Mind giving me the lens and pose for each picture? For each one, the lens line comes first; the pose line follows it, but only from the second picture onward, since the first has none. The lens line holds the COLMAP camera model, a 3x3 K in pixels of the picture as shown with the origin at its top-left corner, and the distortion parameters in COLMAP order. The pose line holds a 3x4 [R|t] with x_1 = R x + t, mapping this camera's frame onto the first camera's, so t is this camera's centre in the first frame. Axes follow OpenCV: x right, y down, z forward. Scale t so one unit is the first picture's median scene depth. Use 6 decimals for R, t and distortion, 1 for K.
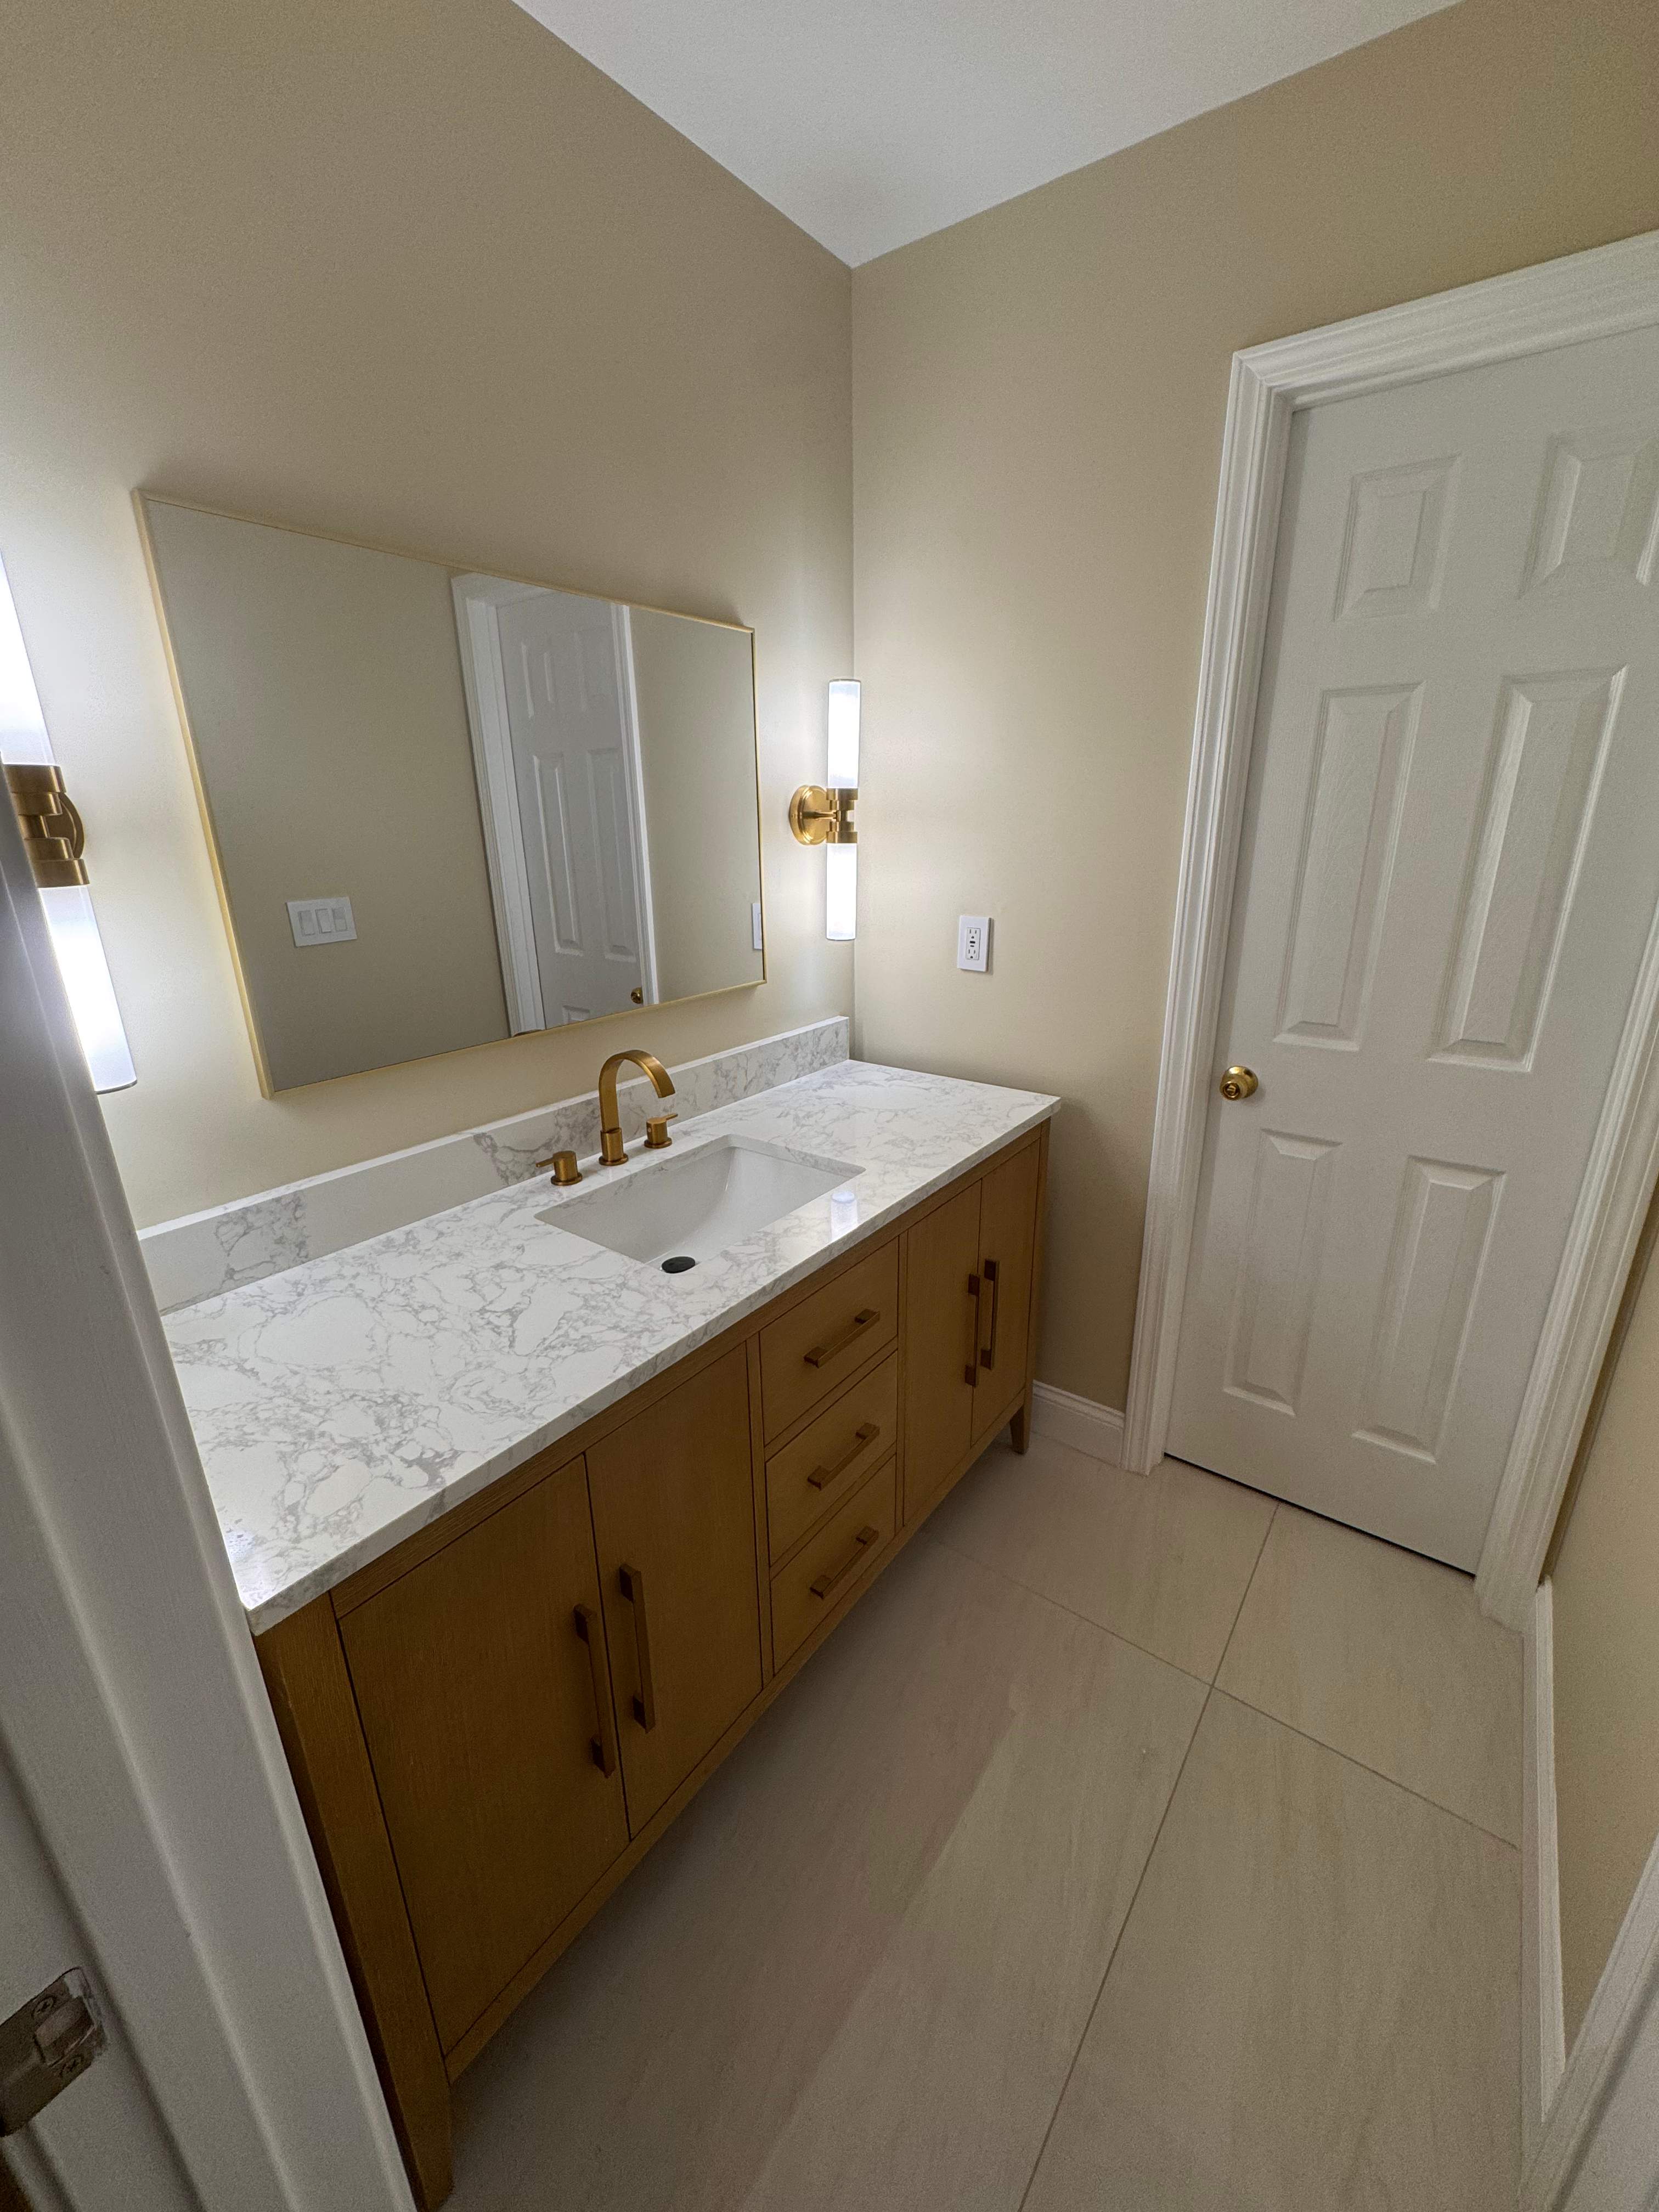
lens RADIAL K [[884.4, 0, 831.8], [0, 884.4, 1103.8], [0, 0, 1]] dist [-0.002546, 0.000158]
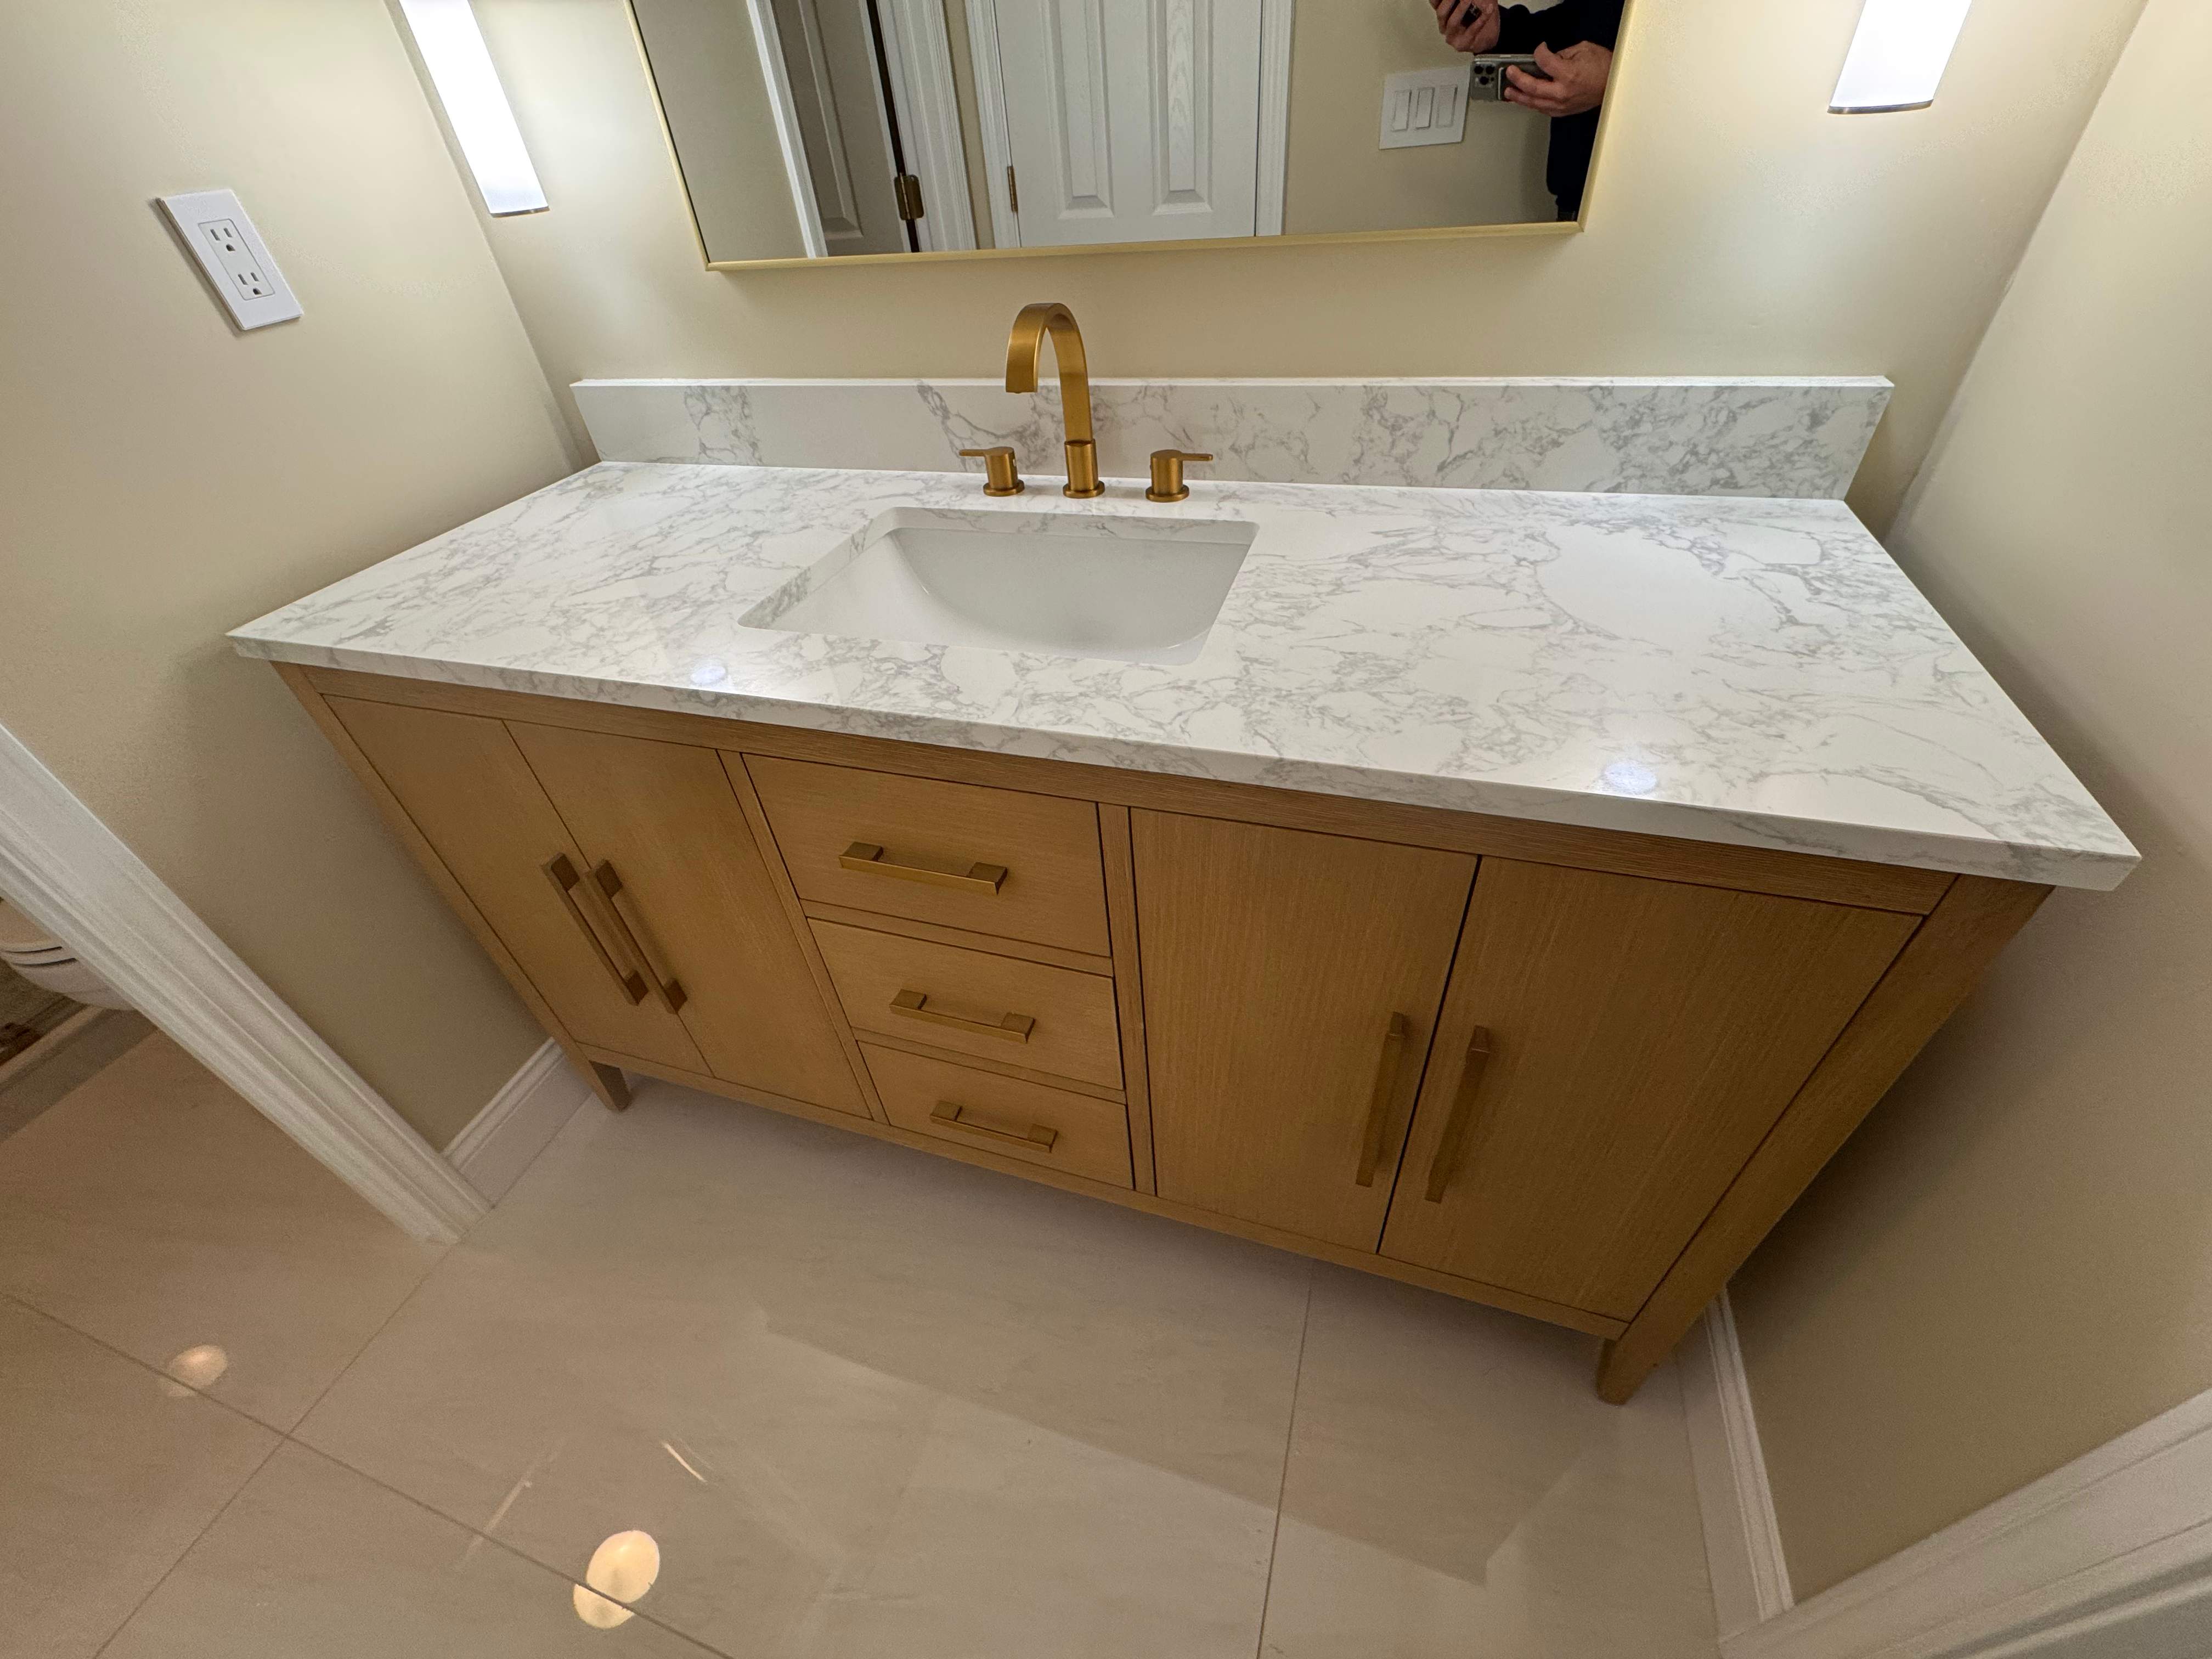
lens RADIAL K [[884.4, 0, 1102.1], [0, 884.4, 831.9], [0, 0, 1]] dist [-0.002546, 0.000158]
pose [[0.321541, 0.594910, -0.736678, 0.466829], [-0.227780, 0.803743, 0.549649, -0.114733], [0.919091, -0.008934, 0.393945, 0.832541]]
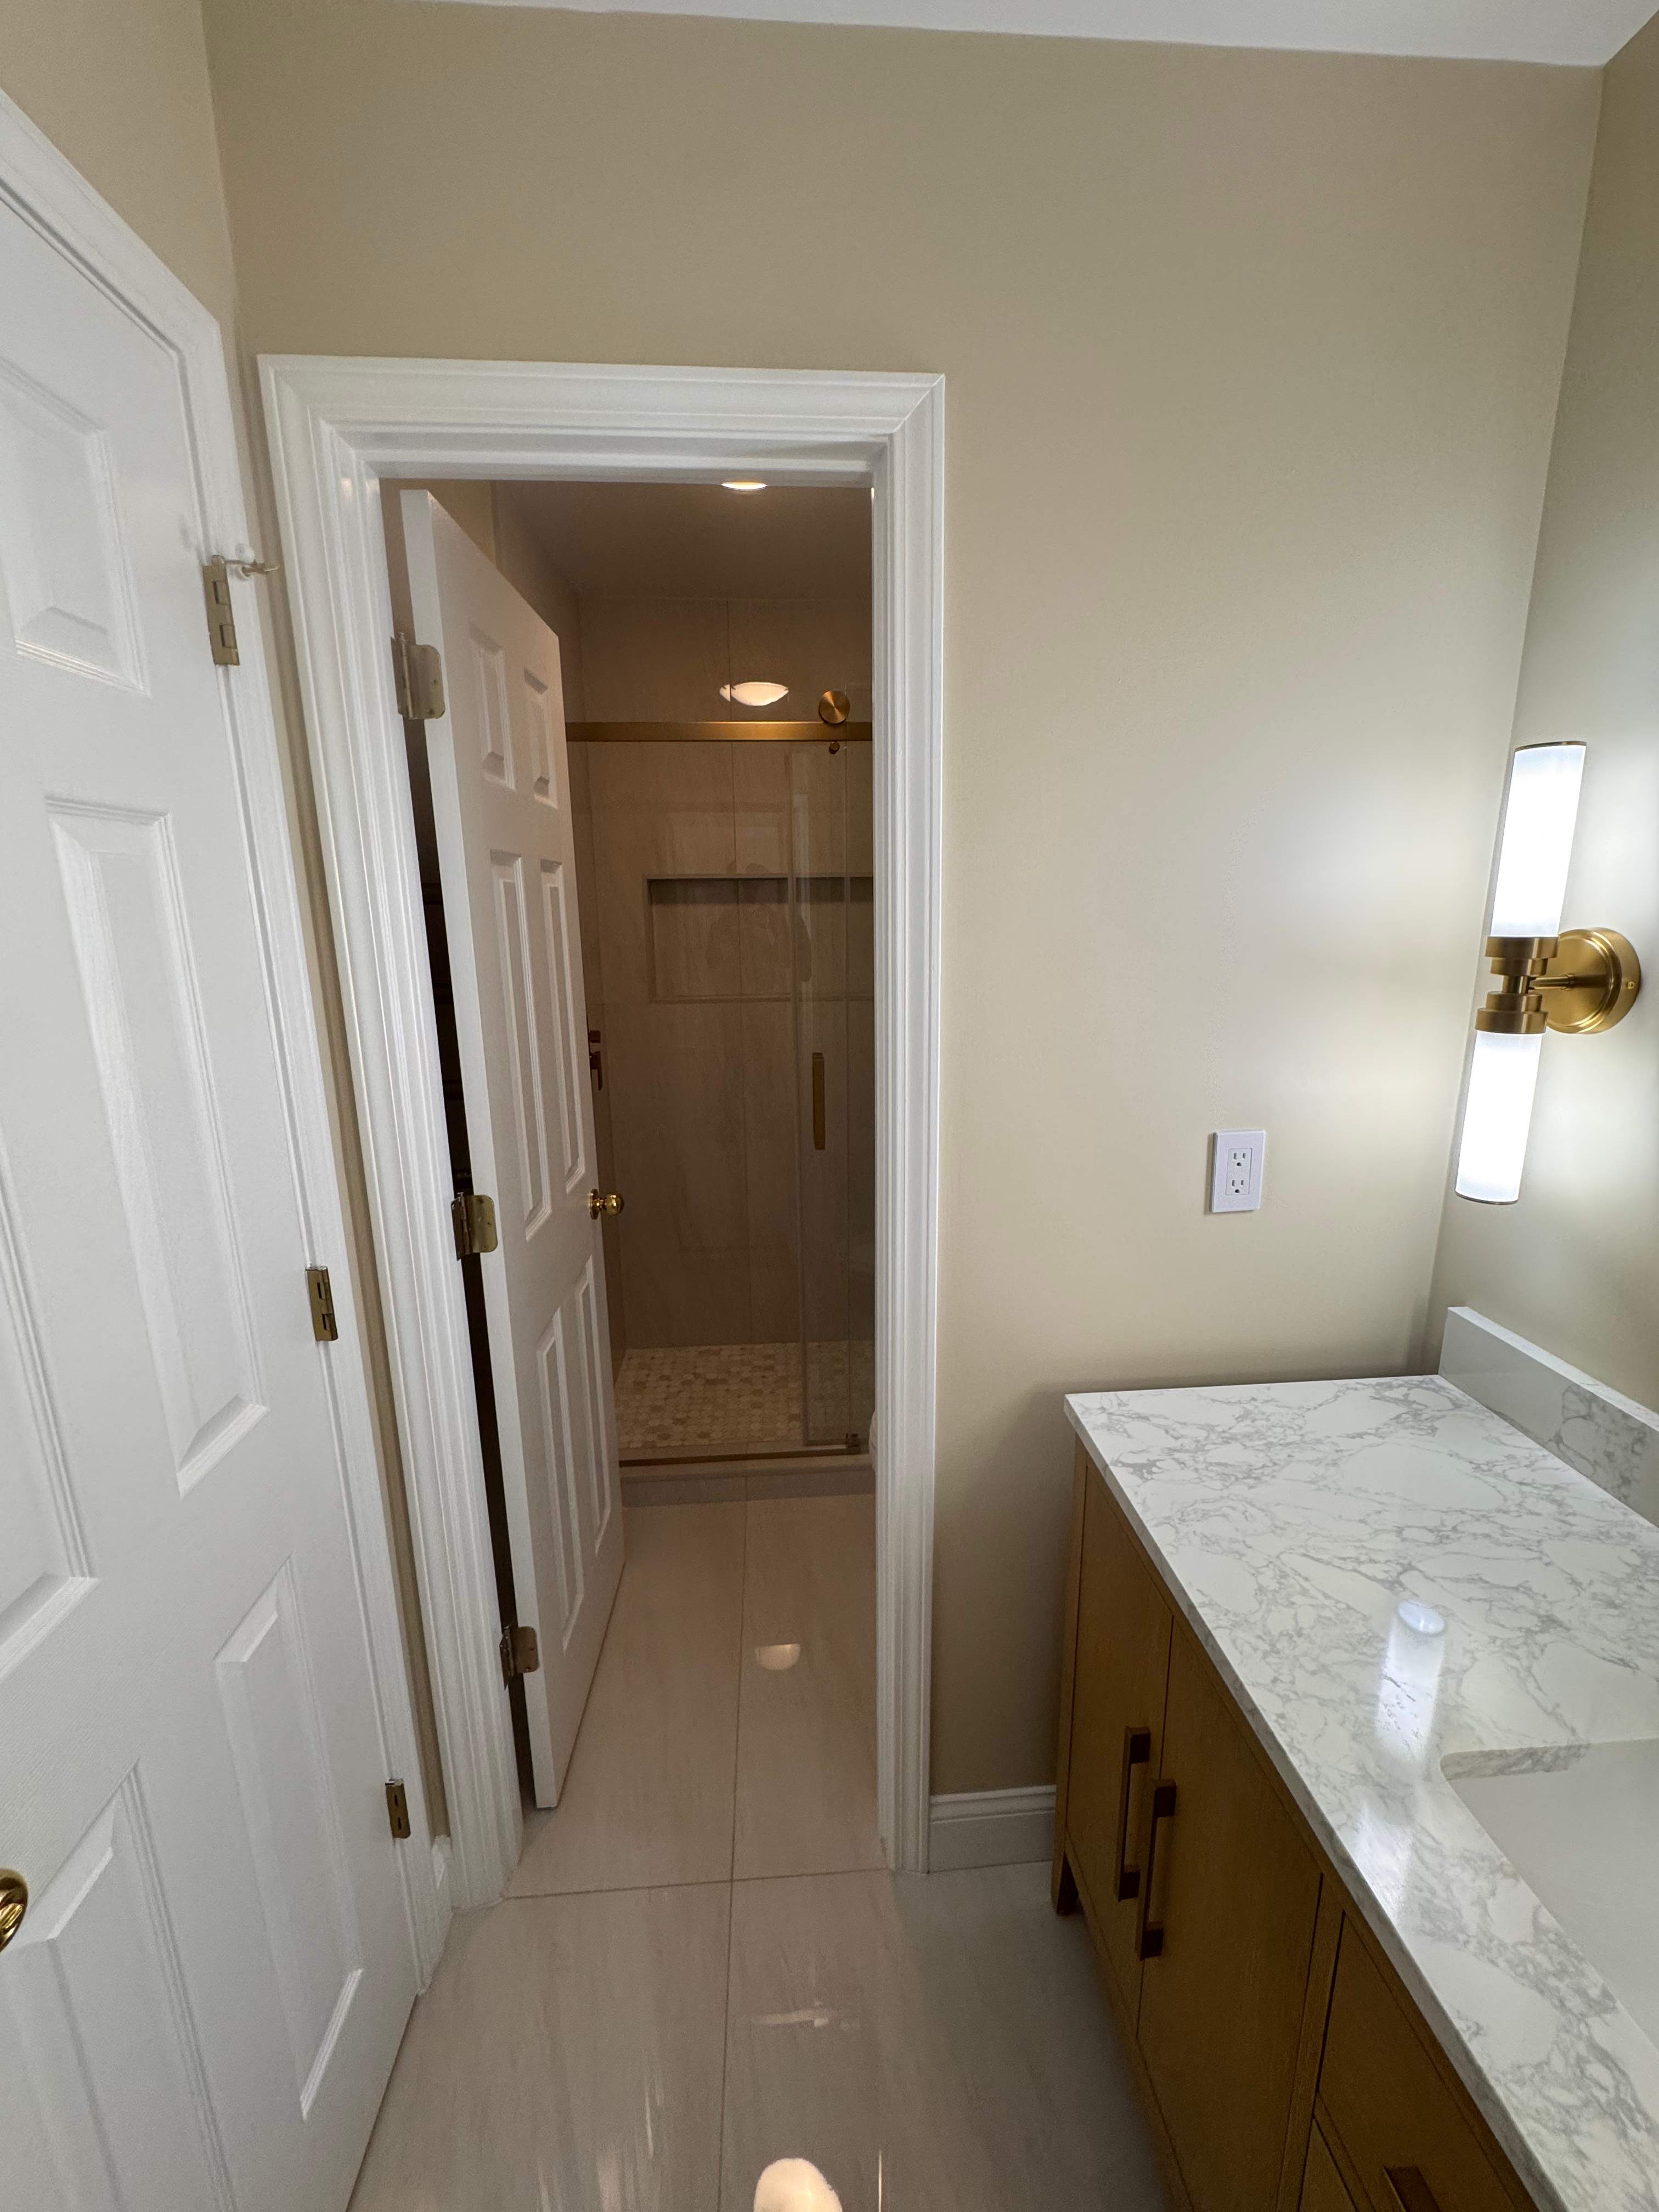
lens RADIAL K [[884.4, 0, 828.7], [0, 884.4, 1099.5], [0, 0, 1]] dist [-0.002546, 0.000158]
pose [[-0.756570, 0.161979, -0.633534, 0.378067], [-0.182512, 0.878026, 0.442447, -0.334469], [0.627926, 0.450370, -0.634725, 0.772254]]
